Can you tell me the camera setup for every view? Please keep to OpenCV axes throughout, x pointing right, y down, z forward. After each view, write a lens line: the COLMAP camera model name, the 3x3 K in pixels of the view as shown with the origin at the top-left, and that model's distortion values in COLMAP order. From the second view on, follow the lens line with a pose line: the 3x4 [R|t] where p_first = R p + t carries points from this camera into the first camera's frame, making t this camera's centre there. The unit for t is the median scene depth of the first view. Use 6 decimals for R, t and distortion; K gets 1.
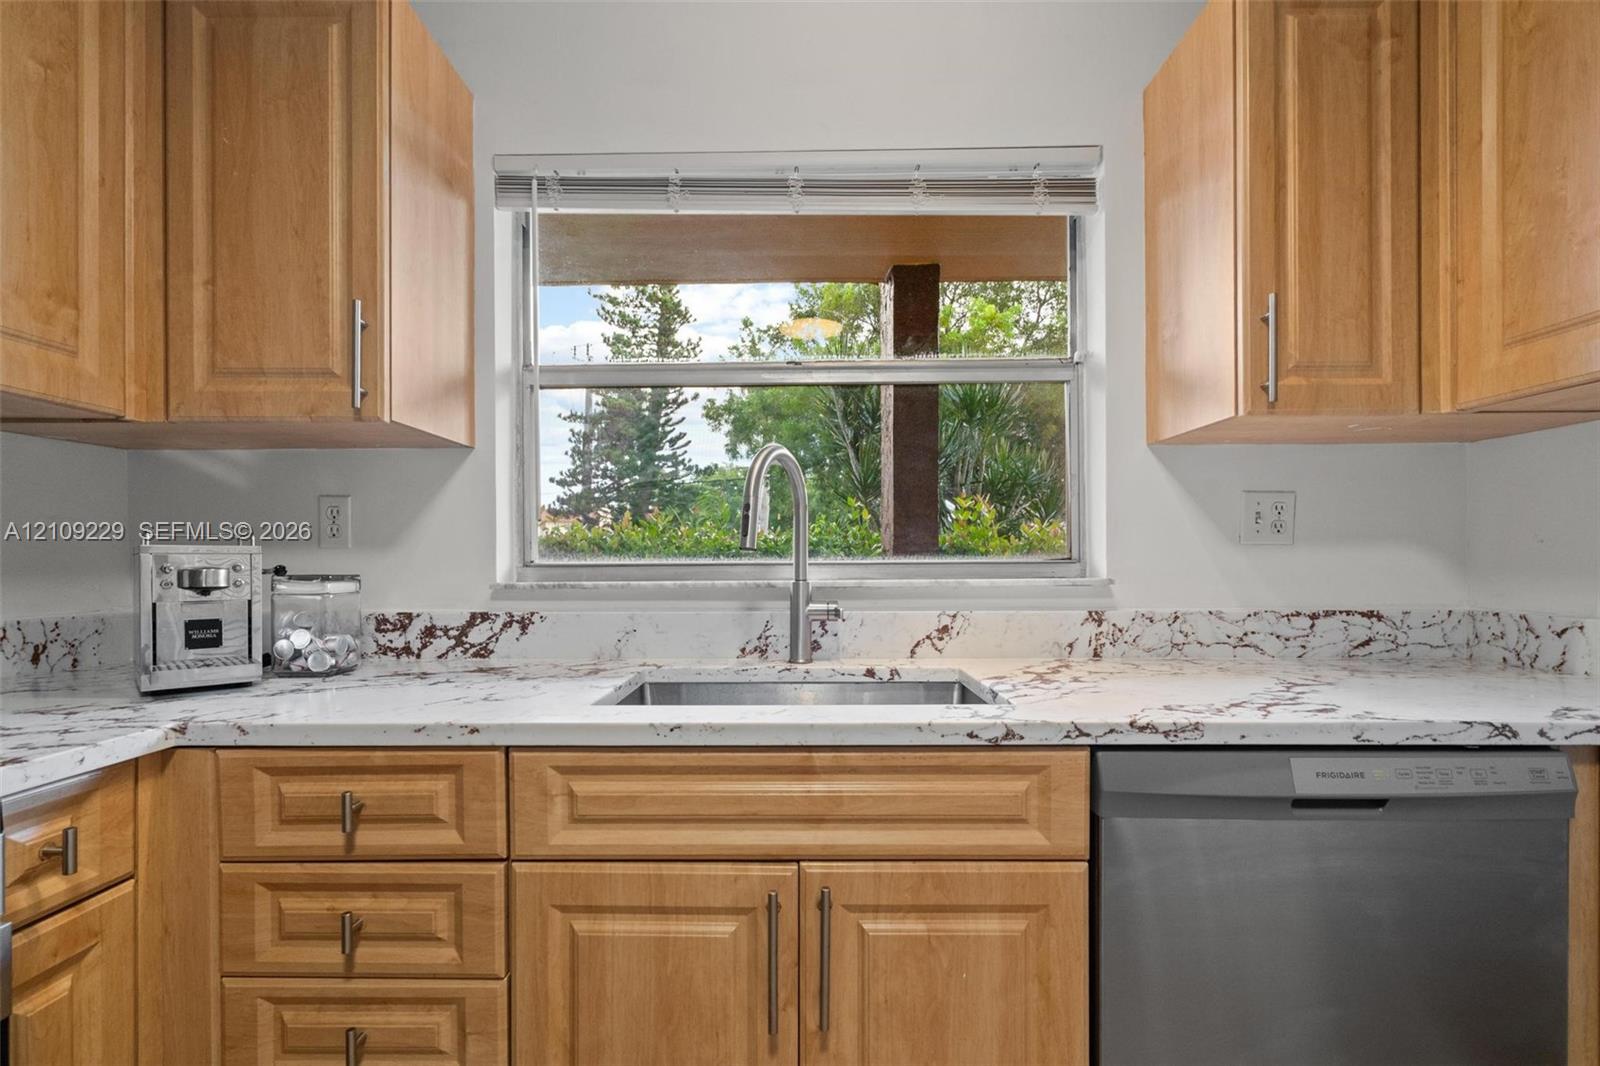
lens RADIAL K [[749.4, 0, 796.9], [0, 749.4, 561.0], [0, 0, 1]] dist [-0.005894, 0.002163]
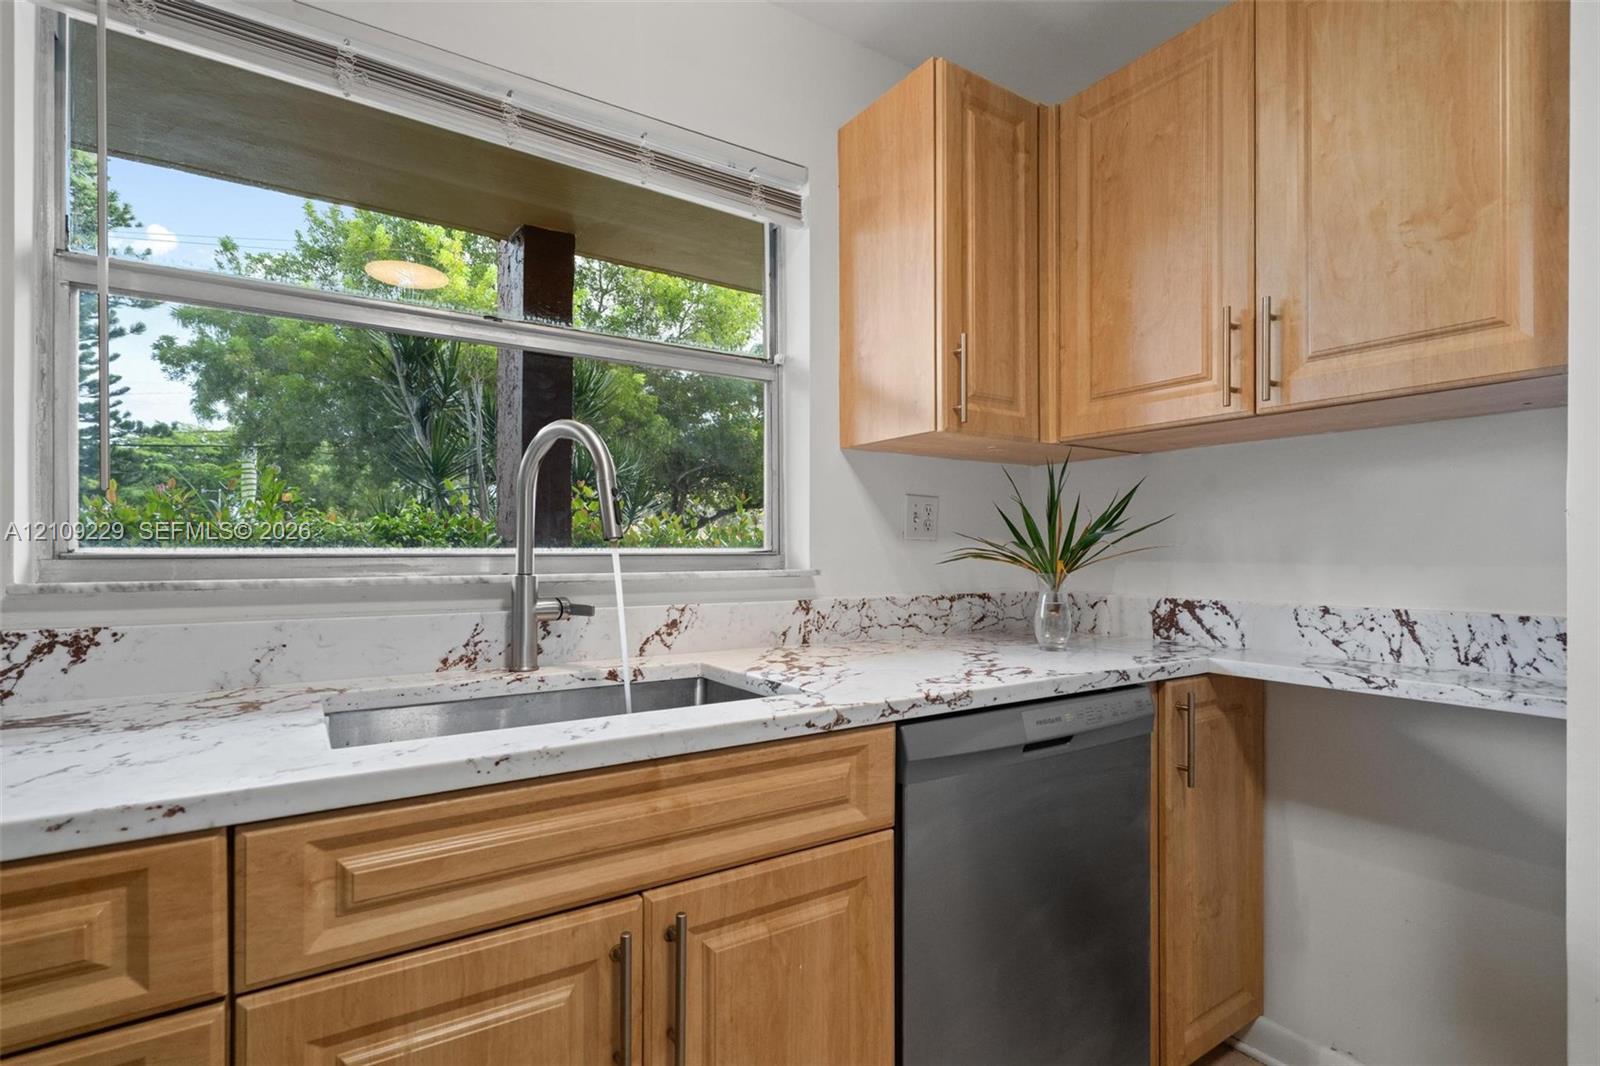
lens RADIAL K [[773.9, 0, 809.3], [0, 773.9, 546.4], [0, 0, 1]] dist [-0.005521, 0.002739]
pose [[0.824409, 0.008955, 0.565924, -0.221256], [-0.003164, 0.999932, -0.011213, 0.002644], [-0.565986, 0.007454, 0.824381, 0.085977]]
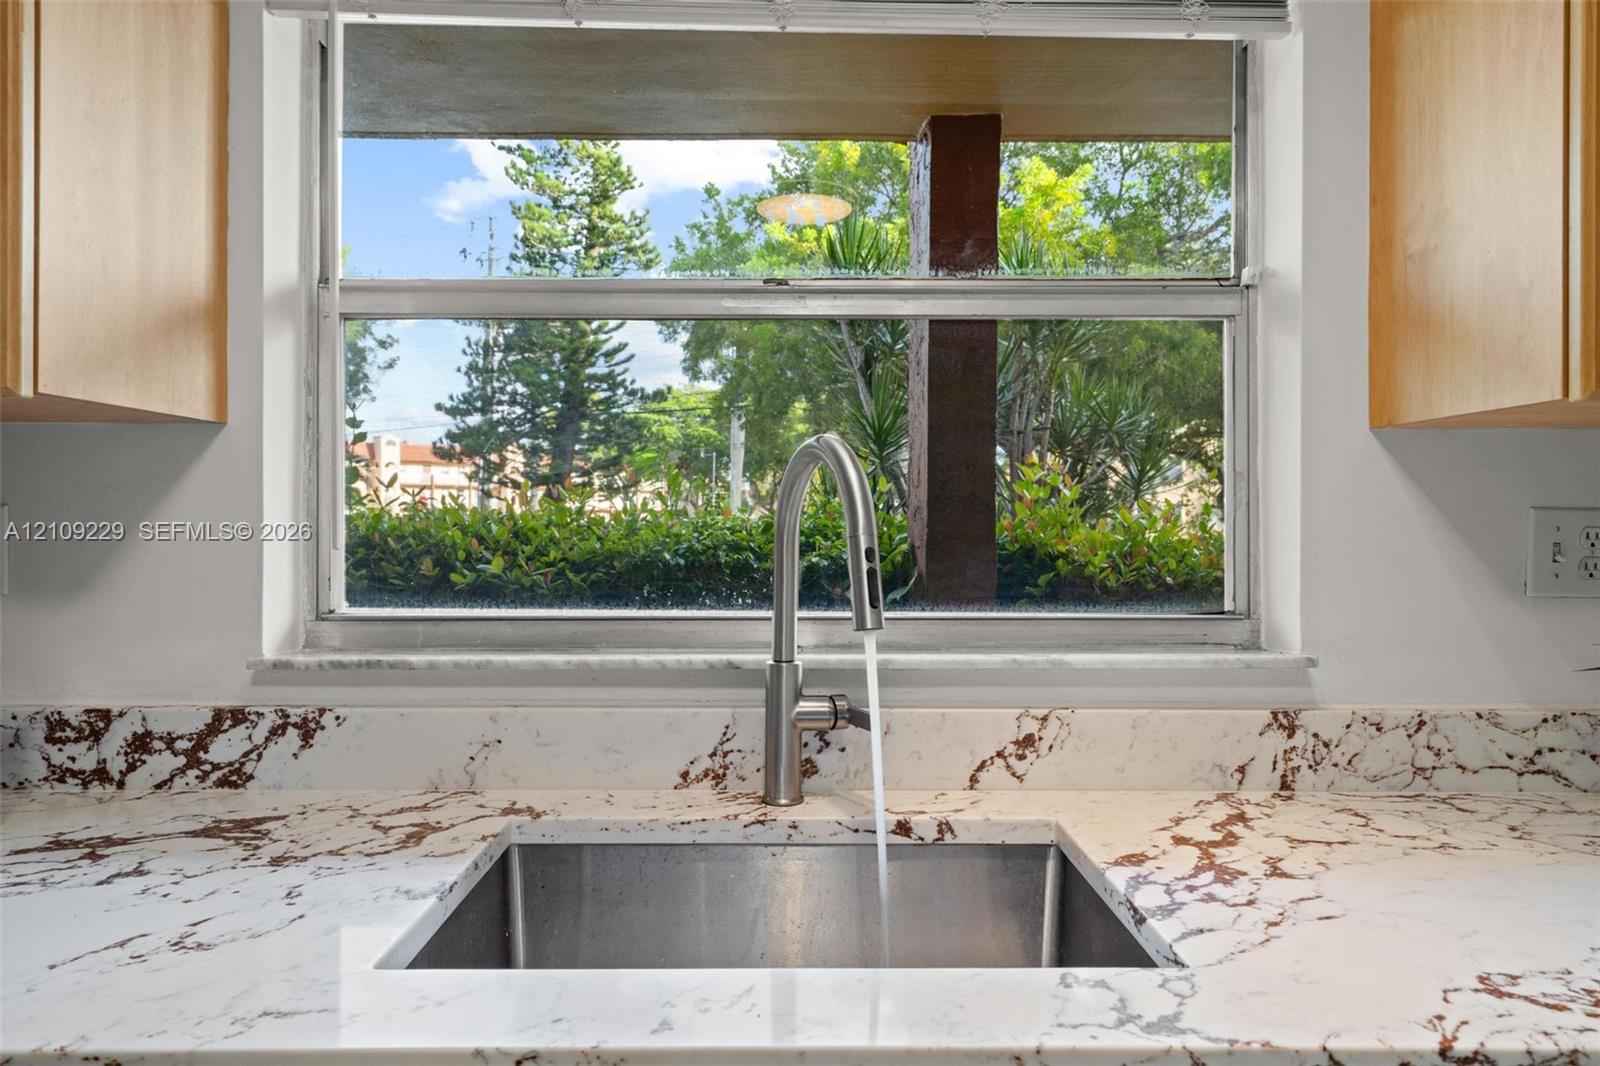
lens RADIAL K [[1028.2, 0, 797.1], [0, 1028.2, 512.7], [0, 0, 1]] dist [0.010500, -0.000977]
pose [[0.999860, 0.007699, 0.014849, 0.002376], [-0.007655, 0.999966, -0.003045, -0.084403], [-0.014872, 0.002931, 0.999885, 0.194532]]
